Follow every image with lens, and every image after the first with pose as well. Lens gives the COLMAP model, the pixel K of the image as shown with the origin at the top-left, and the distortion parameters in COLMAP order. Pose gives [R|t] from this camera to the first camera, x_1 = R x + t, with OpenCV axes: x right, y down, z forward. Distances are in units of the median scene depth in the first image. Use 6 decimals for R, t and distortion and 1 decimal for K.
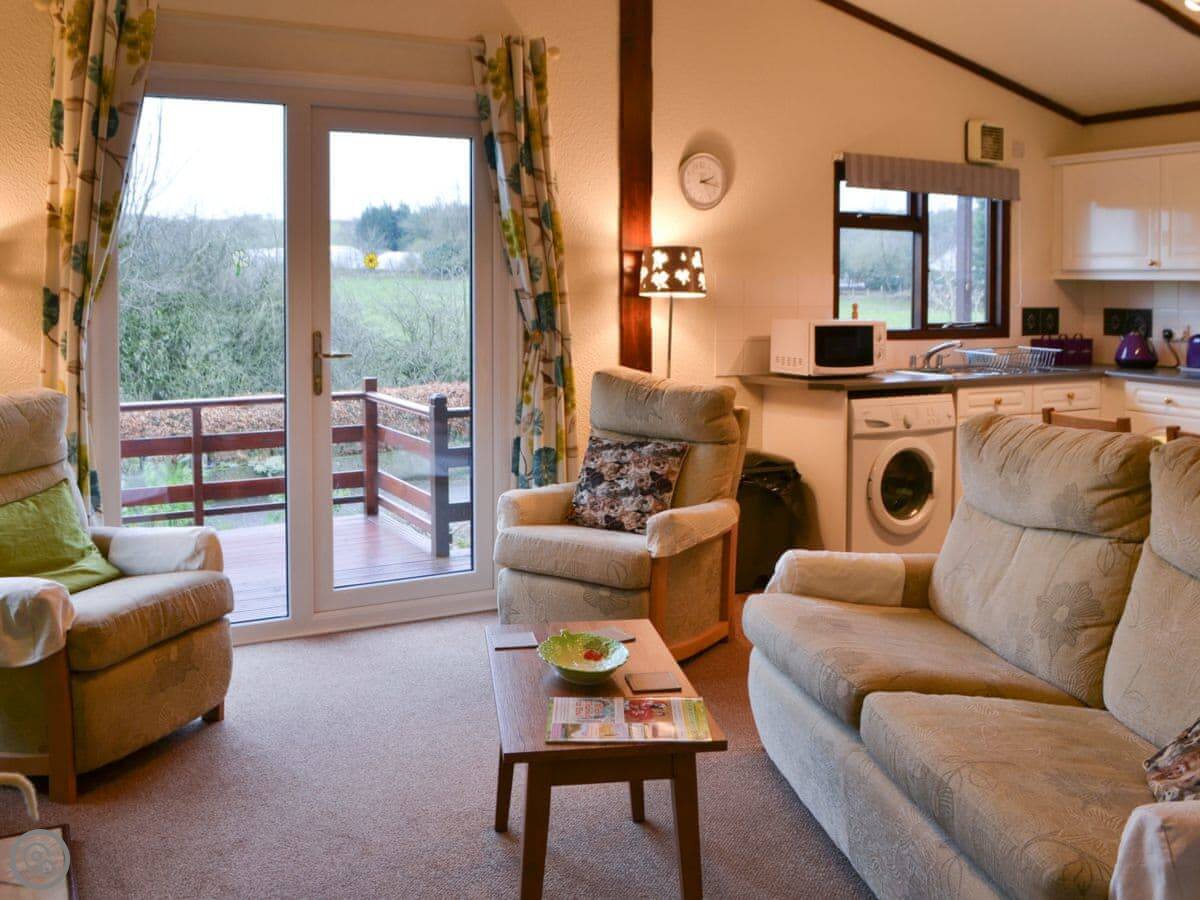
lens RADIAL K [[1112.7, 0, 599.3], [0, 1112.7, 395.8], [0, 0, 1]] dist [-0.069786, -0.000728]
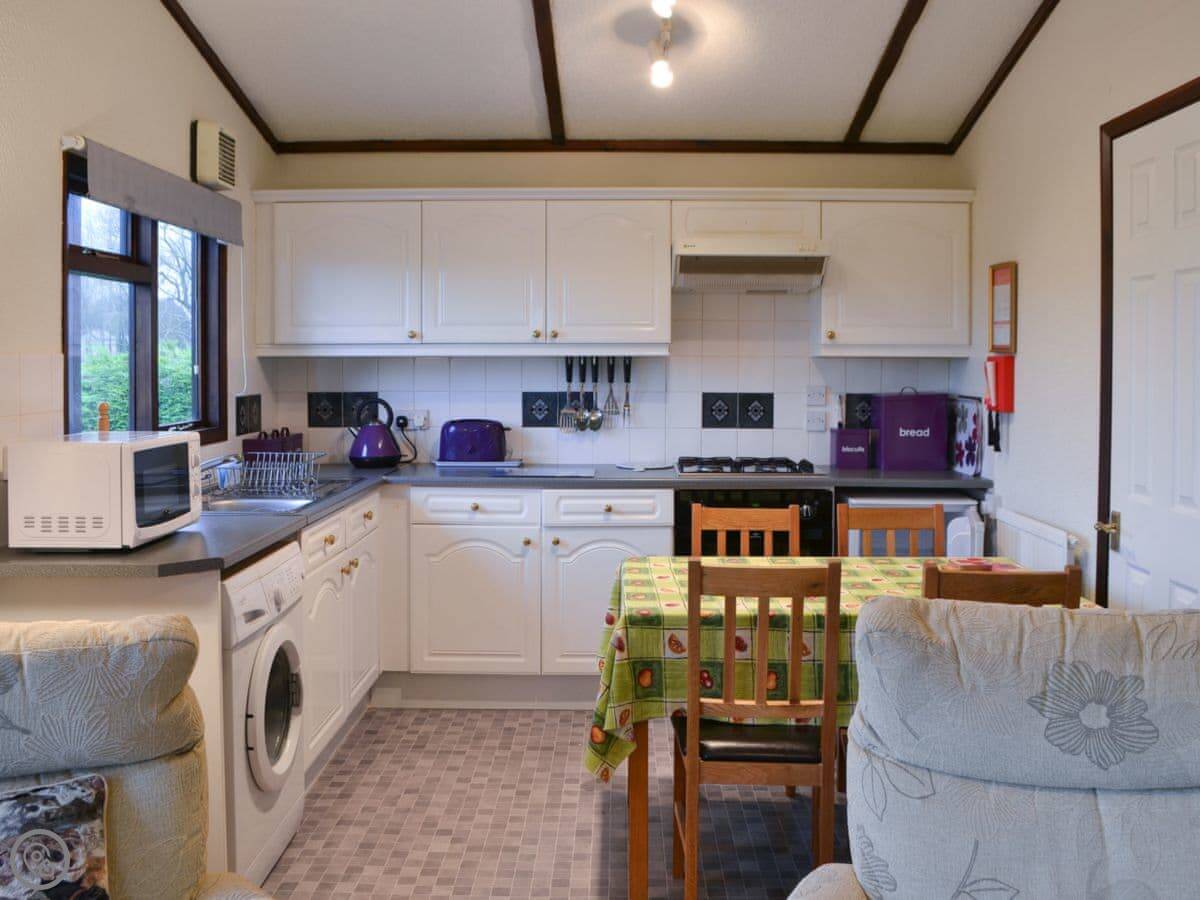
lens RADIAL K [[1112.7, 0, 599.3], [0, 1112.7, 395.8], [0, 0, 1]] dist [-0.069786, -0.000728]
pose [[0.502742, -0.035672, 0.863700, -0.123190], [0.090672, 0.995813, -0.011649, -0.054694], [-0.859668, 0.084170, 0.503871, 0.471024]]
